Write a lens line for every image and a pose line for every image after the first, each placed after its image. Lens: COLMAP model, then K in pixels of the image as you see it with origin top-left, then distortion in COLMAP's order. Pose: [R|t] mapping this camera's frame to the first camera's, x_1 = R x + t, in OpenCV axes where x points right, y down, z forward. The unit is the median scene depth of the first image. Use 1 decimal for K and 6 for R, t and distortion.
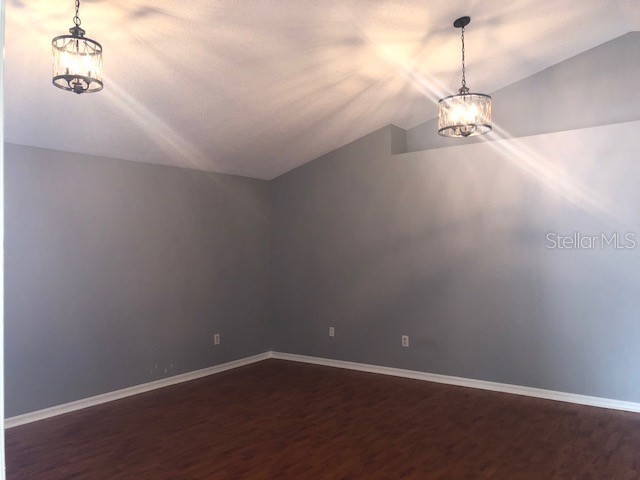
lens RADIAL K [[528.8, 0, 317.1], [0, 528.8, 242.5], [0, 0, 1]] dist [0.004531, 0.004891]
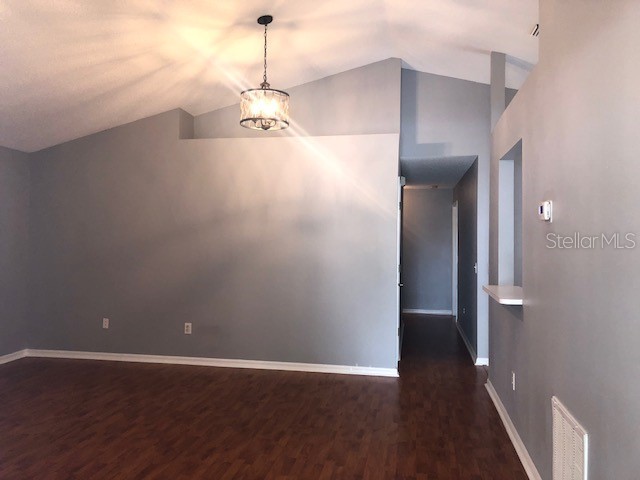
lens RADIAL K [[528.8, 0, 317.1], [0, 528.8, 242.5], [0, 0, 1]] dist [0.004531, 0.004891]
pose [[0.895082, 0.022181, 0.445349, -0.084718], [-0.029900, 0.999500, 0.010314, 0.009851], [-0.444897, -0.022548, 0.895298, 0.004808]]
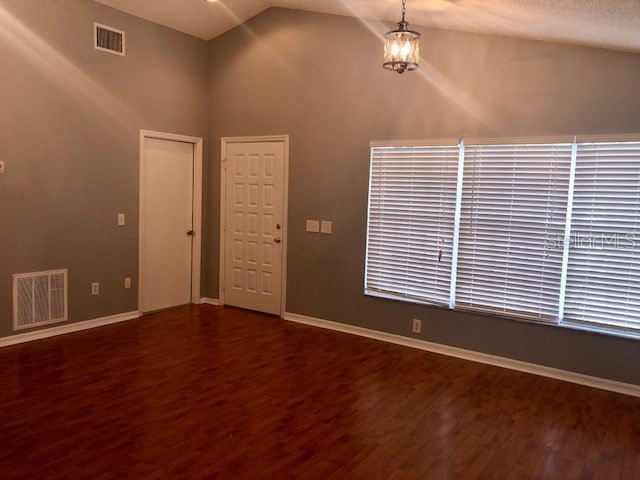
lens RADIAL K [[506.4, 0, 307.5], [0, 506.4, 241.0], [0, 0, 1]] dist [0.006048, -0.000402]
pose [[-0.999256, -0.012003, -0.036660, -0.126948], [-0.015203, 0.995978, 0.088298, 0.012751], [0.035453, 0.088789, -0.995419, 1.549853]]
